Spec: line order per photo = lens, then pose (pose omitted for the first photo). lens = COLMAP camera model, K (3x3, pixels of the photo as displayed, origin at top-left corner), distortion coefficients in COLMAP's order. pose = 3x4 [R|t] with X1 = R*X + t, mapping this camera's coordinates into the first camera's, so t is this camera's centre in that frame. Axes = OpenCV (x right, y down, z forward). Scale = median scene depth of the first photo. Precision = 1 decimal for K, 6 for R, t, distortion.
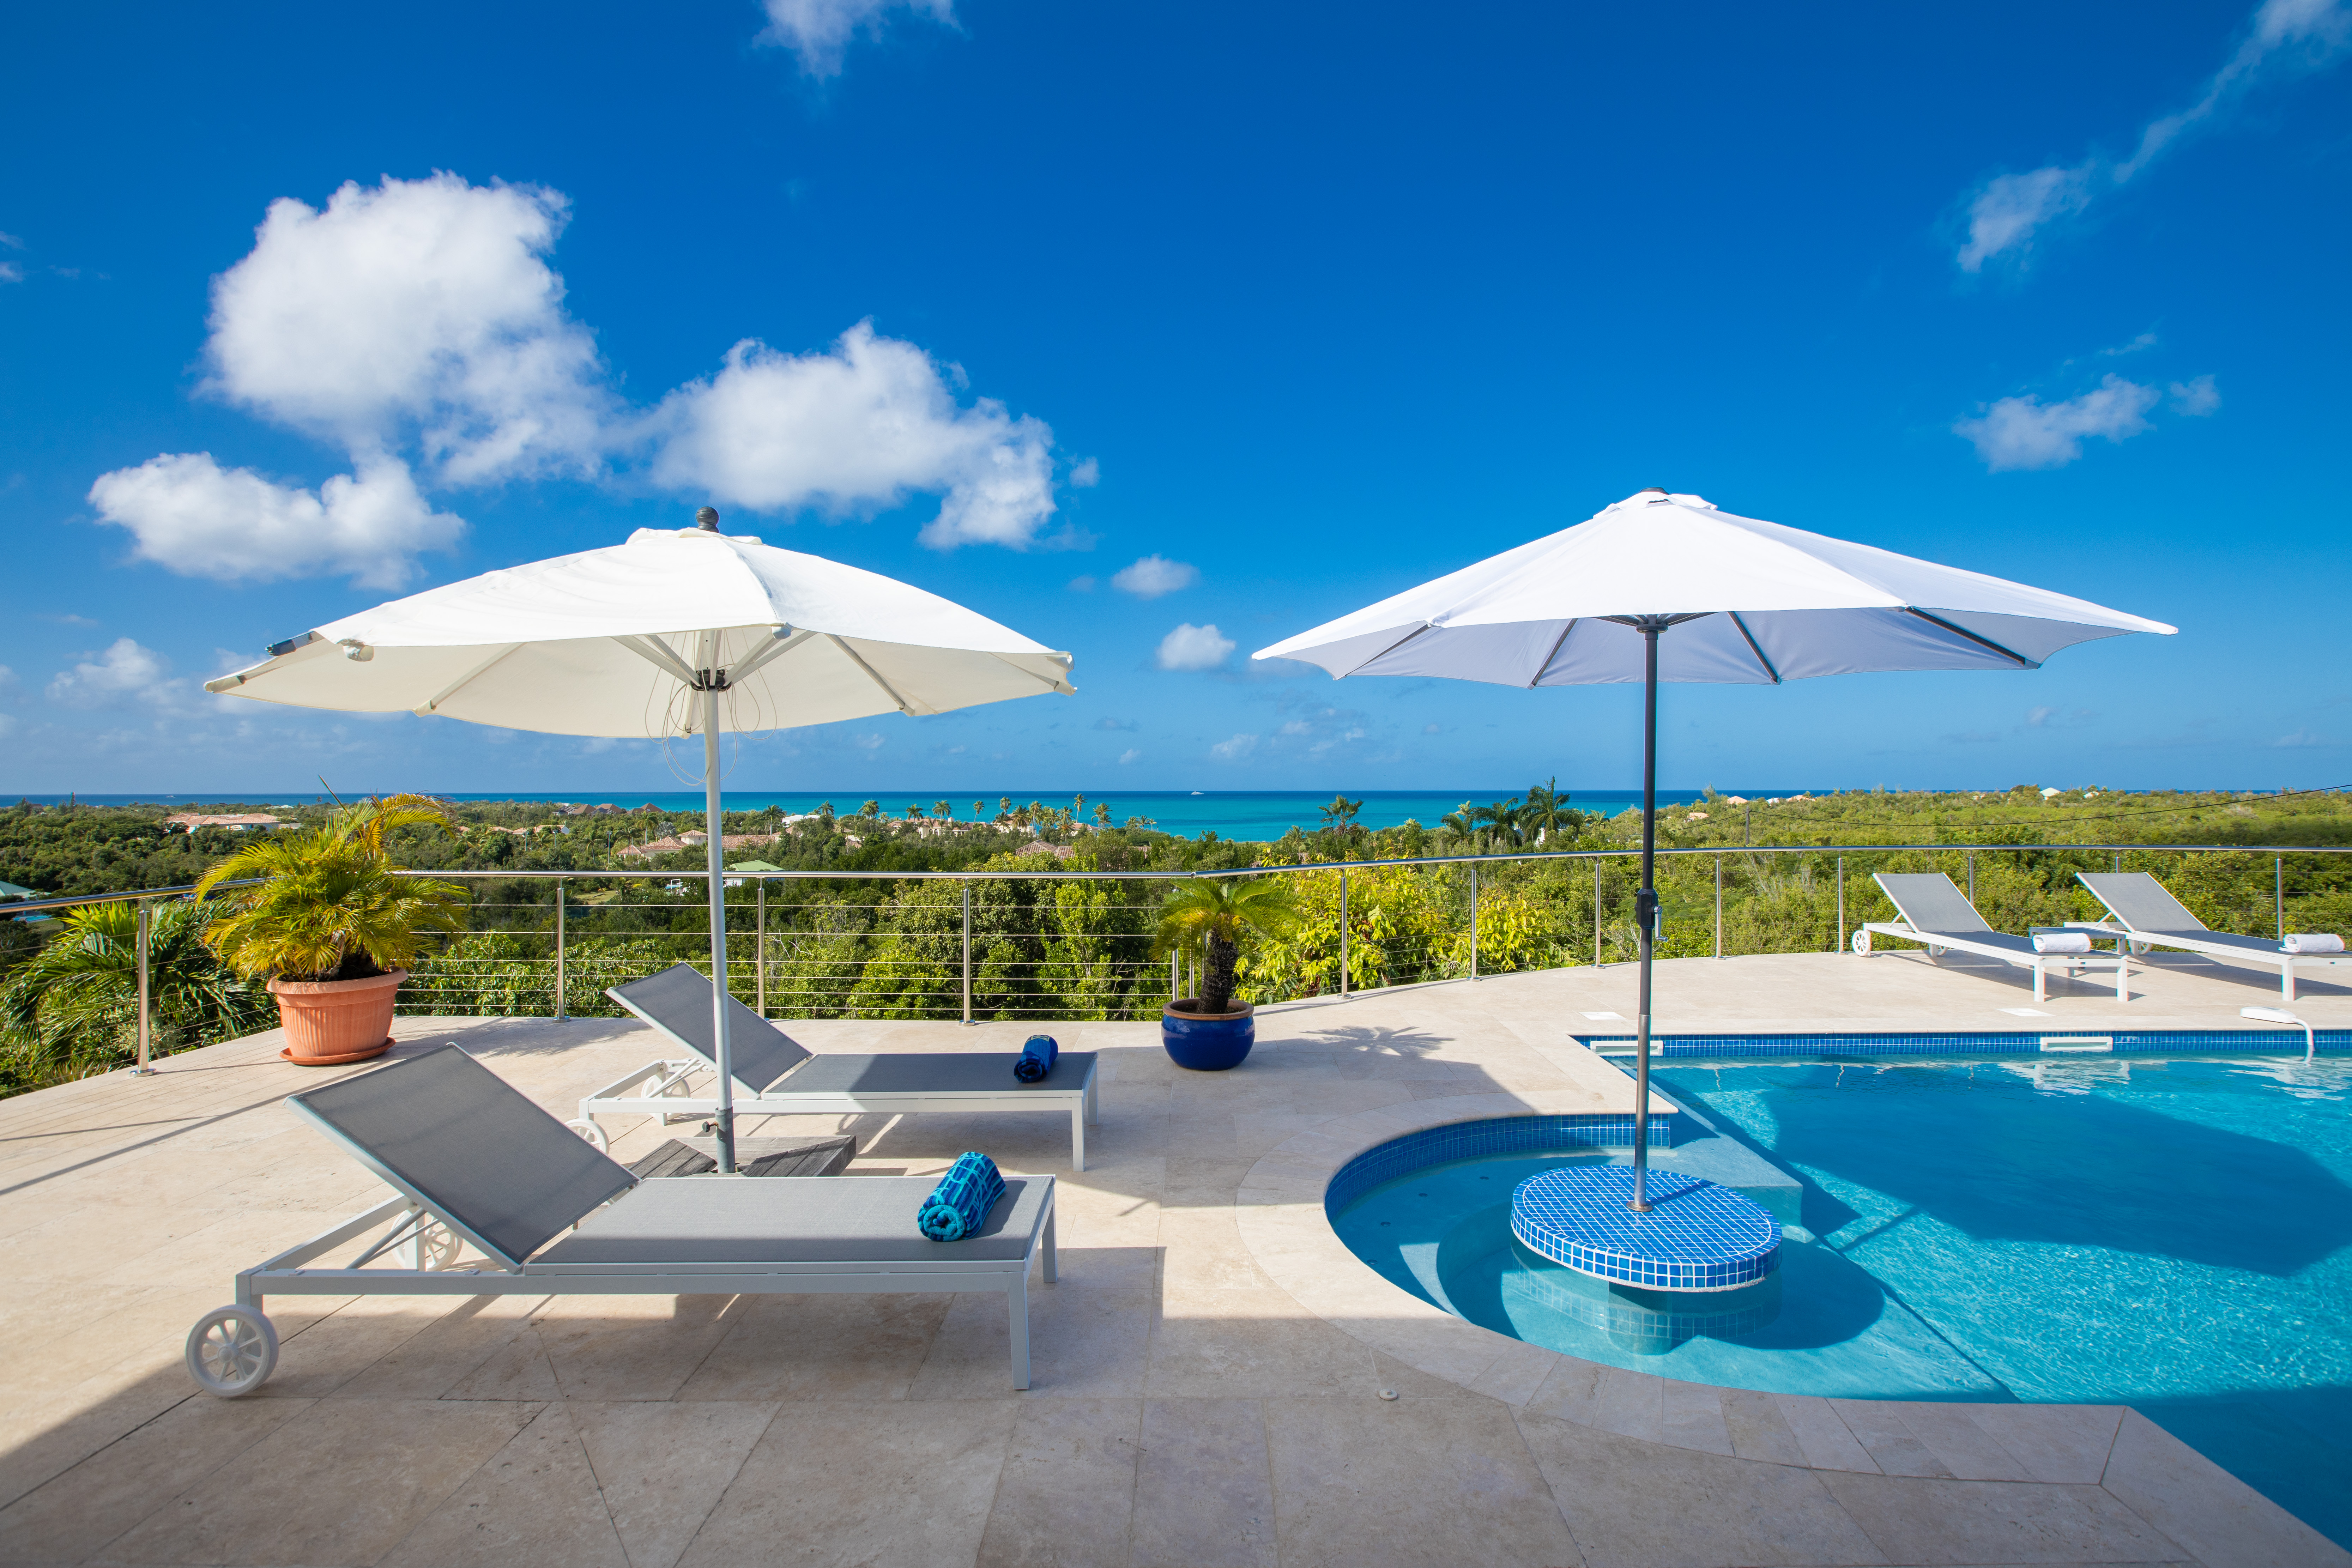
lens RADIAL K [[1086.2, 0, 1195.9], [0, 1086.2, 784.9], [0, 0, 1]] dist [-0.039146, 0.011056]
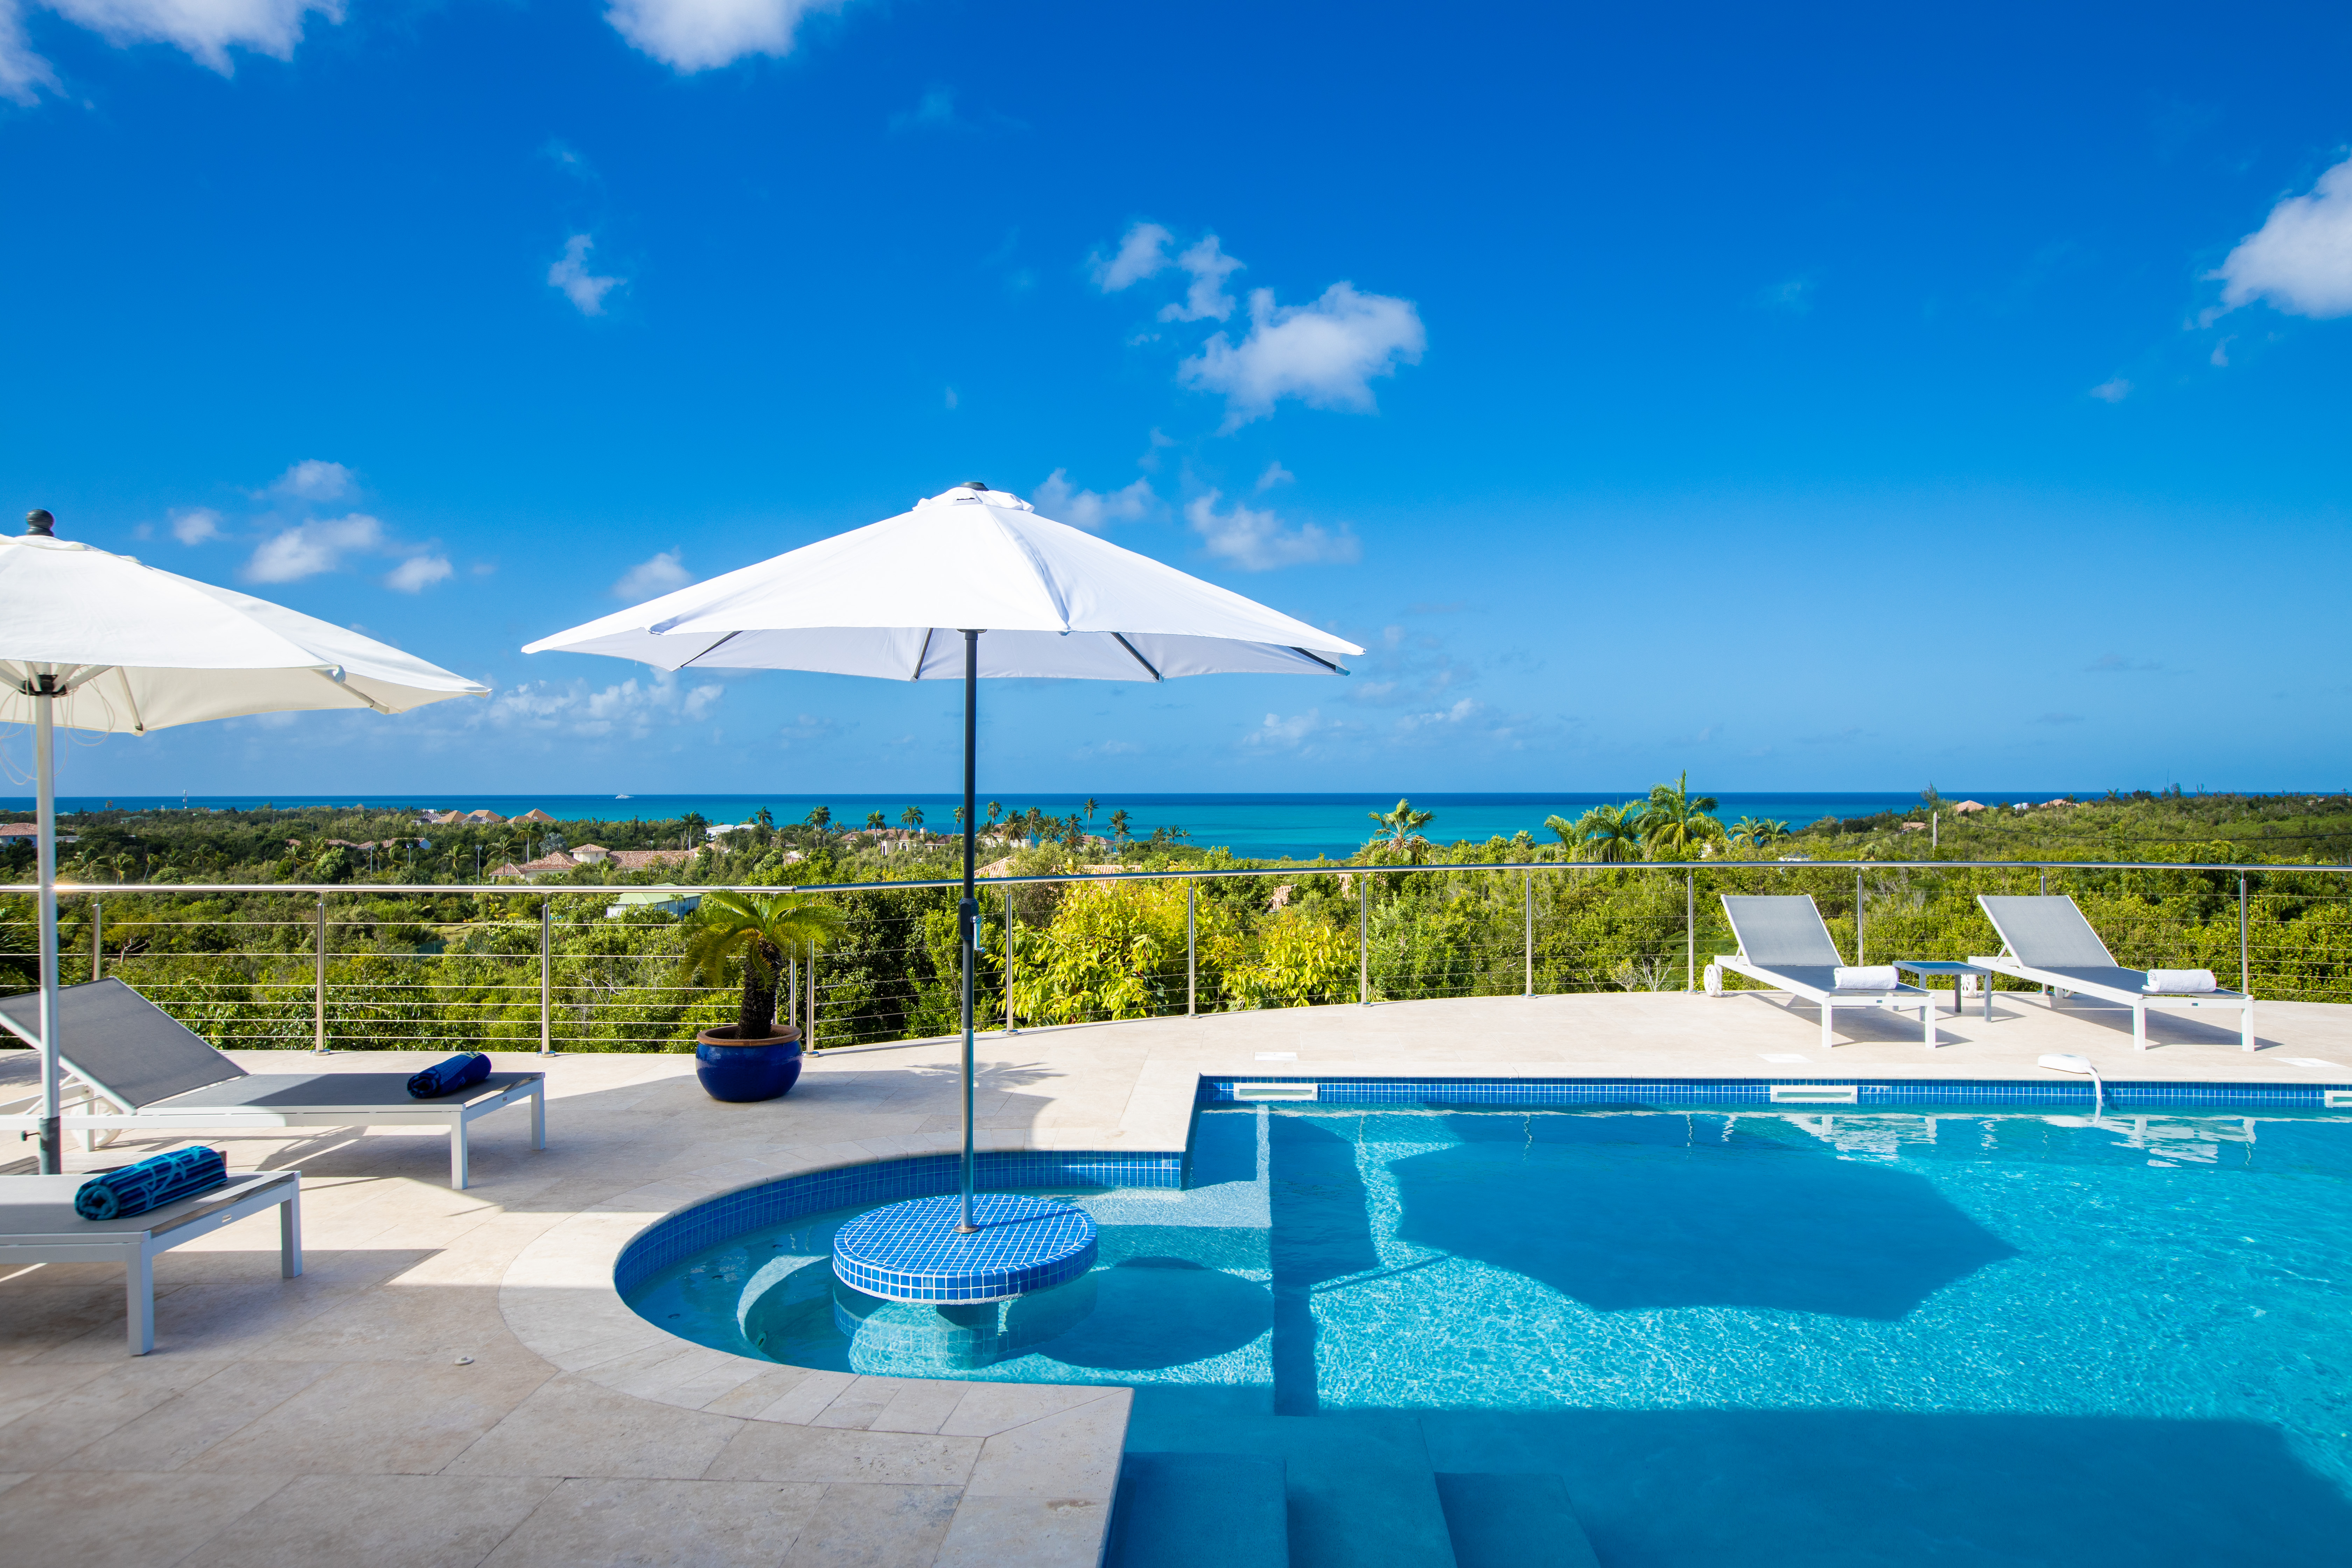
lens RADIAL K [[1421.7, 0, 1190.4], [0, 1421.7, 776.9], [0, 0, 1]] dist [-0.017740, 0.026536]
pose [[0.999204, -0.000554, -0.039889, 0.377678], [0.000305, 0.999980, -0.006260, -0.002286], [0.039891, 0.006243, 0.999185, -0.152628]]
